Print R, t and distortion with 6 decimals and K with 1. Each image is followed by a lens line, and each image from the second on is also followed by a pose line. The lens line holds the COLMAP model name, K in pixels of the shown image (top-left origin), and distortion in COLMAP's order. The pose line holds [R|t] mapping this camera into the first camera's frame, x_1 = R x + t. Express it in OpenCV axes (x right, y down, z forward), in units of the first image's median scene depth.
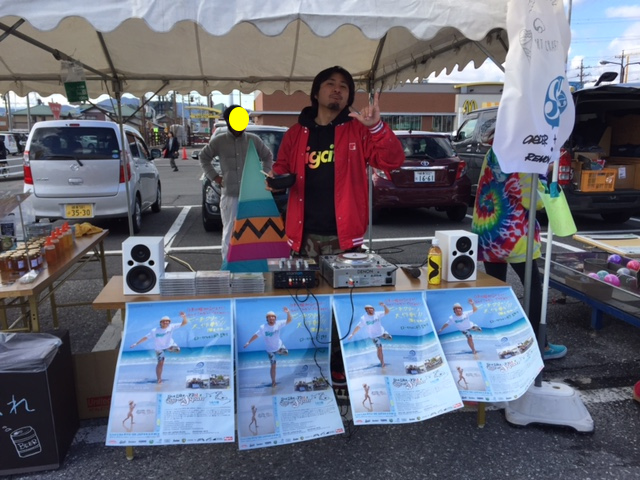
lens RADIAL K [[534.3, 0, 320.0], [0, 534.3, 240.0], [0, 0, 1]] dist [0.104180, -0.117019]
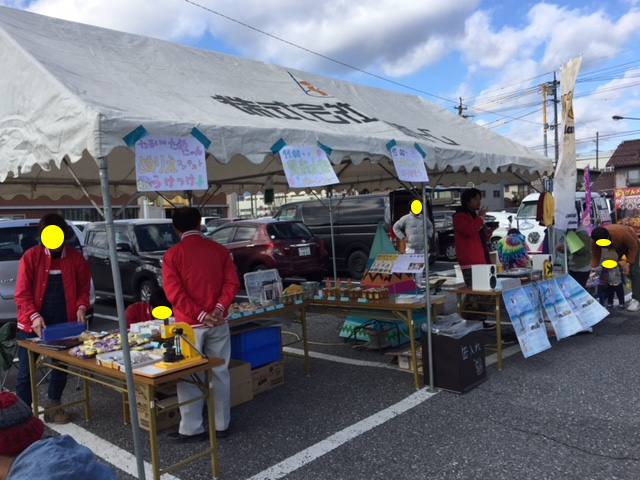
lens RADIAL K [[534.3, 0, 320.0], [0, 534.3, 240.0], [0, 0, 1]] dist [0.104180, -0.117019]
pose [[0.790695, -0.057210, 0.609531, -0.638441], [0.157419, 0.981147, -0.112118, 0.009621], [-0.591625, 0.184603, 0.784794, -0.073367]]
